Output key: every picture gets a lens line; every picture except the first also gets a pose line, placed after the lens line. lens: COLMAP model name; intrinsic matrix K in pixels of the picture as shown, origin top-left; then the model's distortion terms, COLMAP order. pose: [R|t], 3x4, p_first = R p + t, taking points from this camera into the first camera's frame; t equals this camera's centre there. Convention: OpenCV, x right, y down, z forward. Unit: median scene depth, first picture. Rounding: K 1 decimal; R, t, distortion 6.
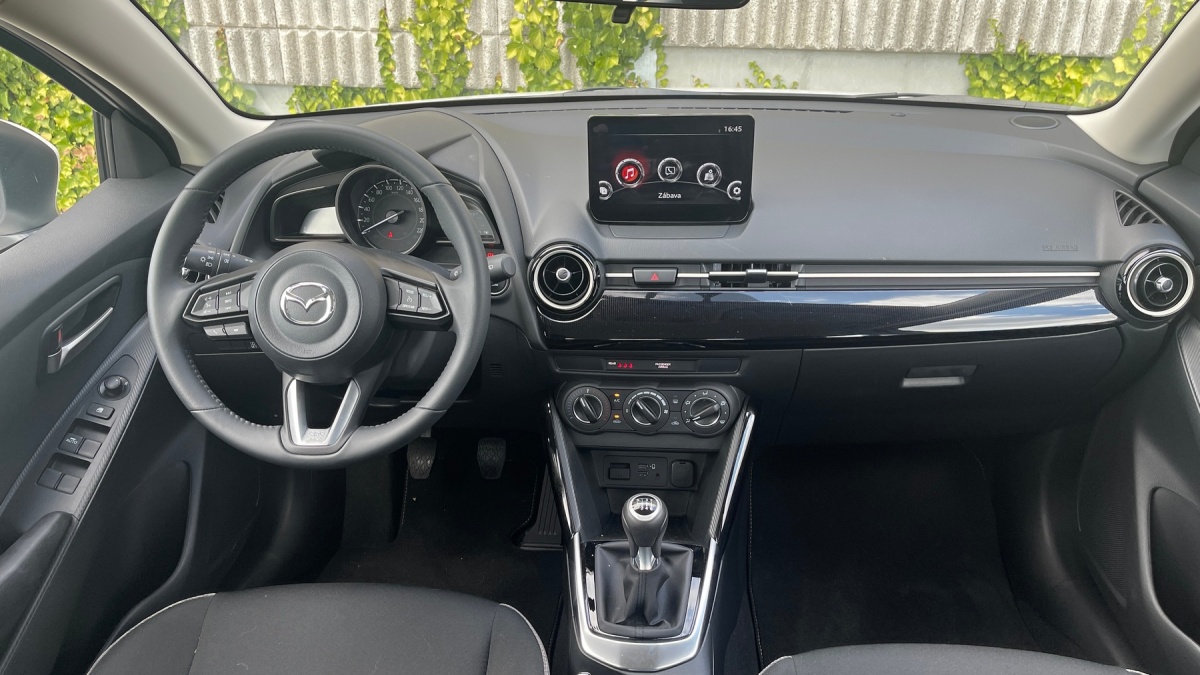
lens RADIAL K [[887.9, 0, 590.3], [0, 887.9, 338.5], [0, 0, 1]] dist [0.054828, -0.004407]
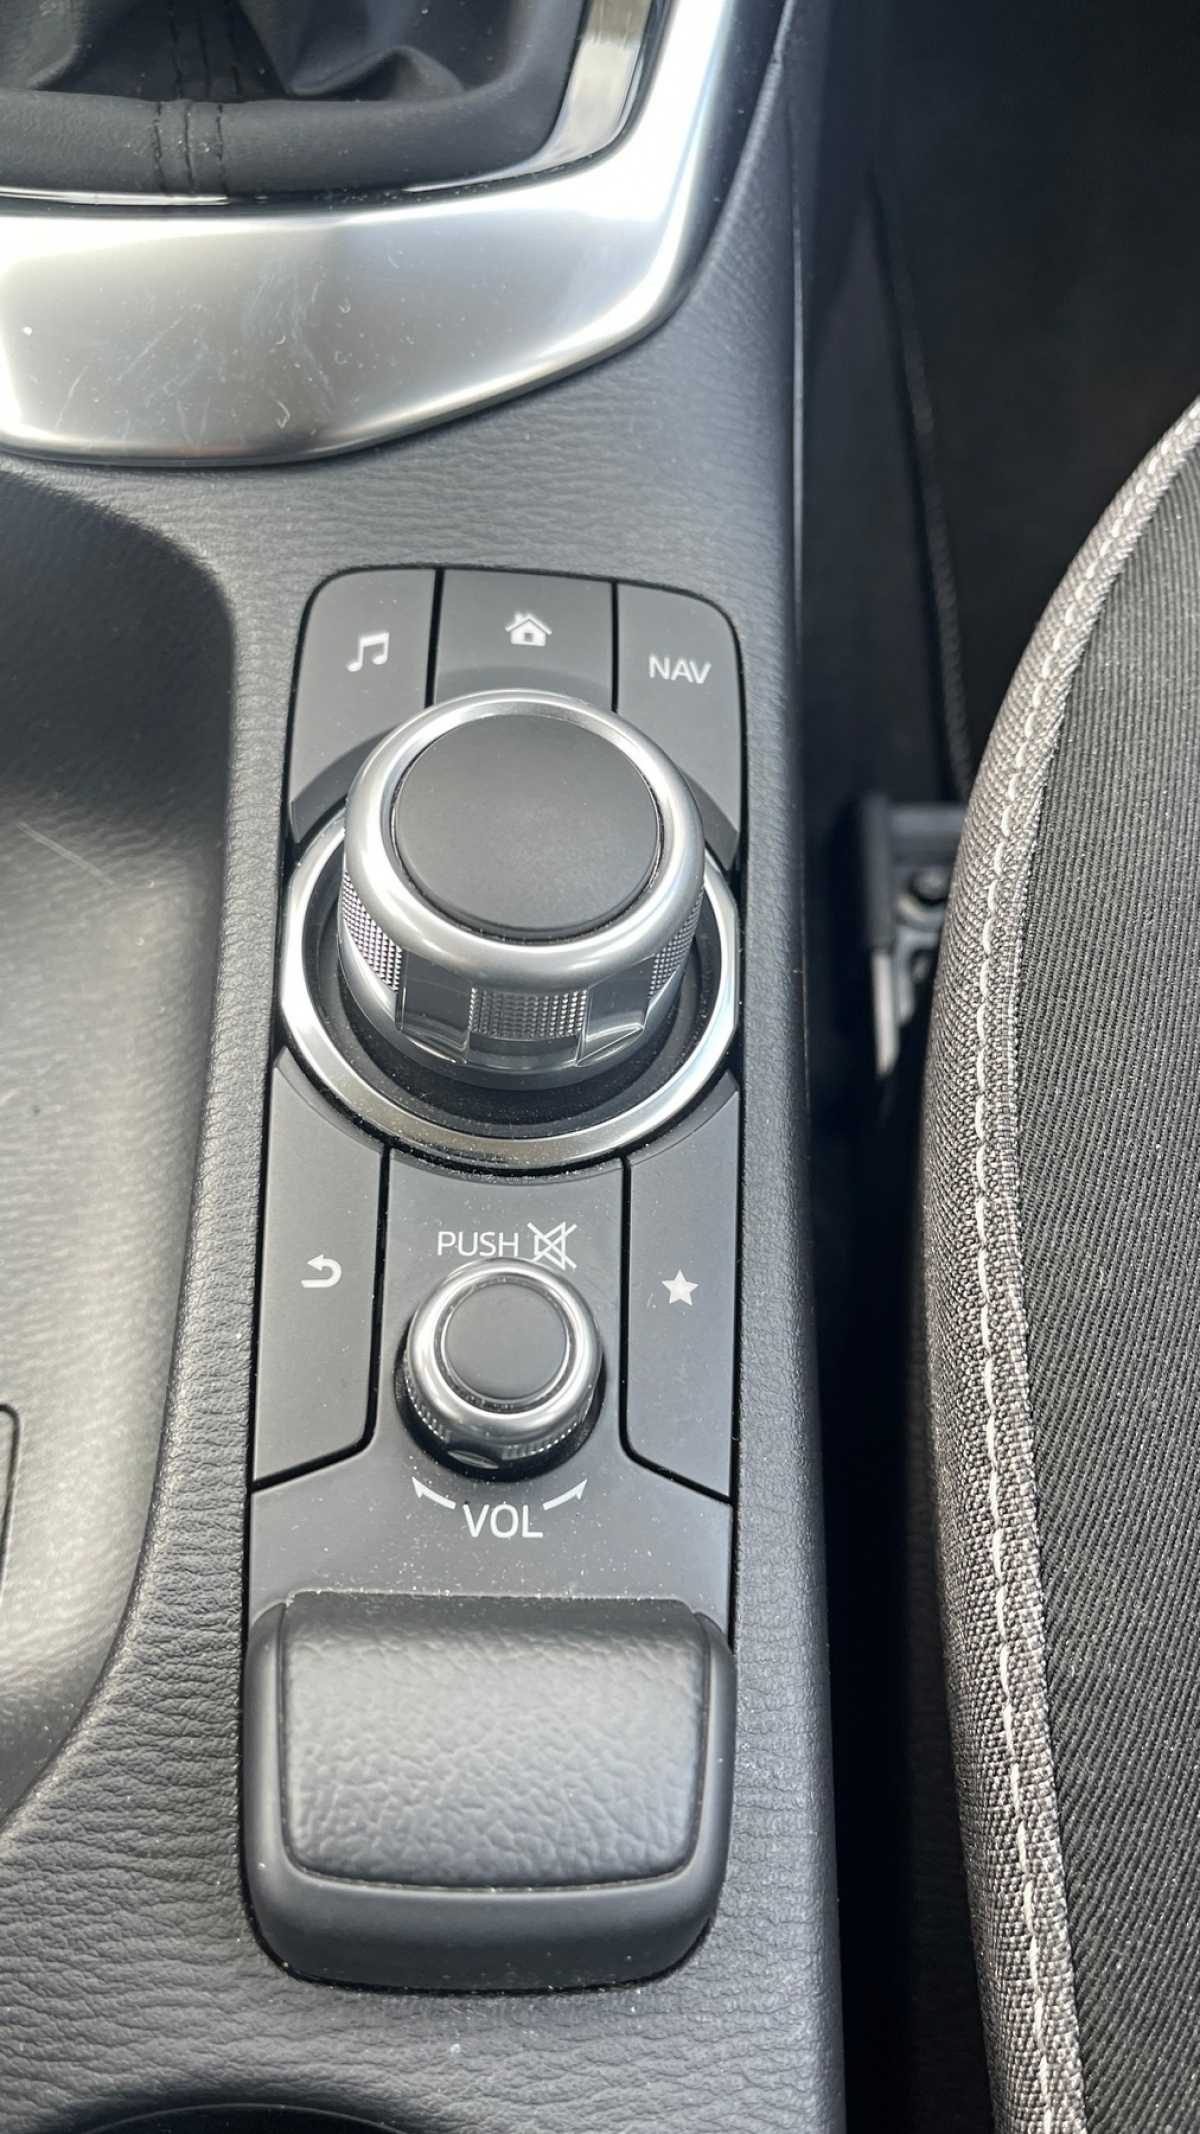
lens RADIAL K [[1560.8, 0, 600.0], [0, 1560.8, 1067.0], [0, 0, 1]] dist [-0.007570, -0.002499]
pose [[0.996408, -0.066281, 0.052701, 0.078940], [0.018594, 0.778427, 0.627460, 0.261681], [-0.082613, -0.624226, 0.776864, 0.673618]]
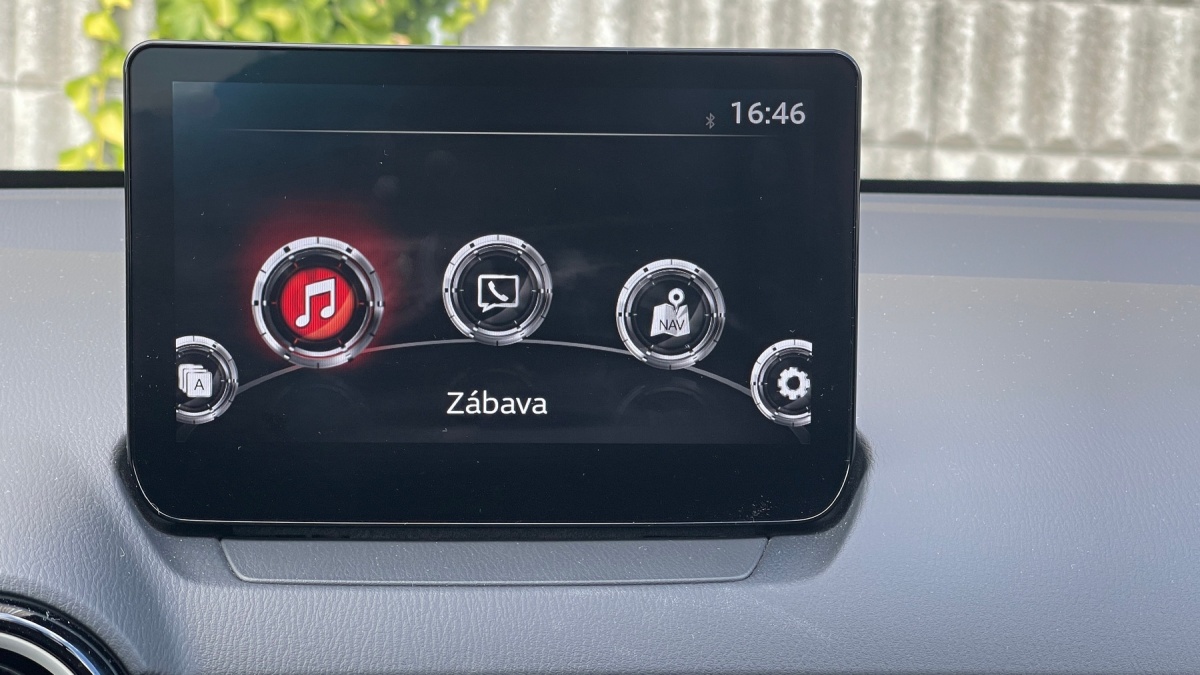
lens RADIAL K [[2259.0, 0, 600.0], [0, 2259.0, 337.5], [0, 0, 1]] dist [0.091510, 0.089672]
pose [[0.990893, 0.018812, 0.133329, 0.039419], [0.025988, 0.944856, -0.326453, 0.008620], [-0.132118, 0.326945, 0.935763, 0.466681]]
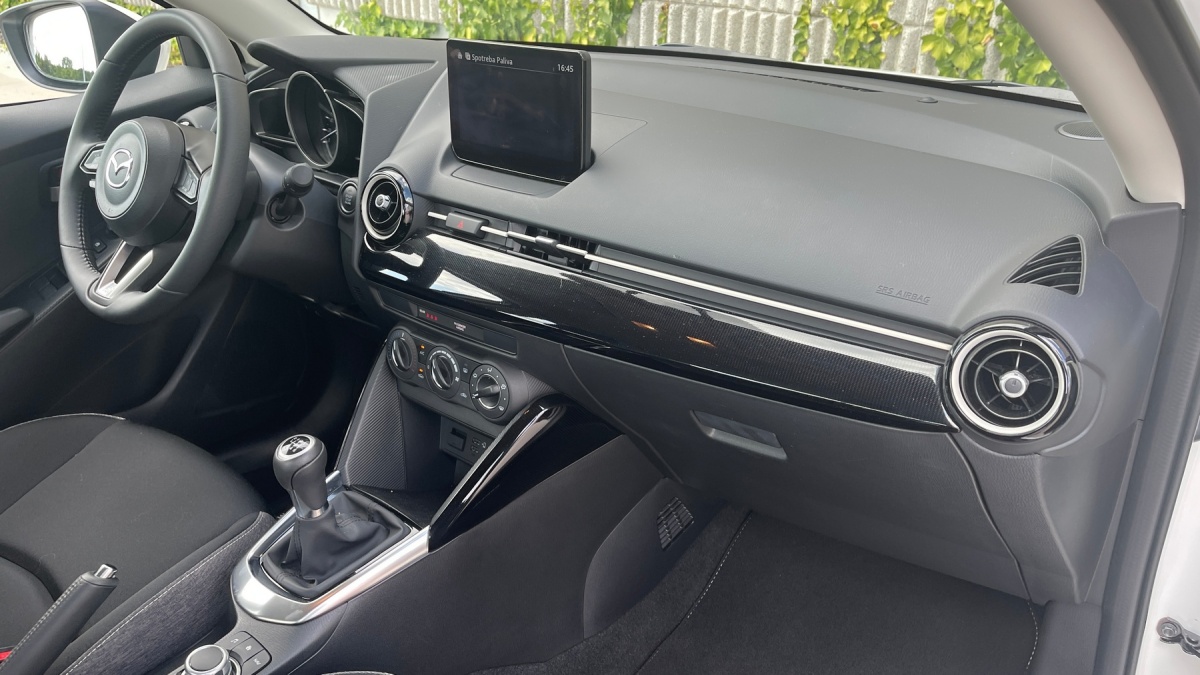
lens RADIAL K [[882.7, 0, 599.8], [0, 882.7, 358.3], [0, 0, 1]] dist [-0.113565, 0.271172]
pose [[0.817833, 0.270303, -0.508021, 0.653793], [-0.257483, 0.961399, 0.097026, -0.060538], [0.514638, 0.051455, 0.855862, 0.325083]]
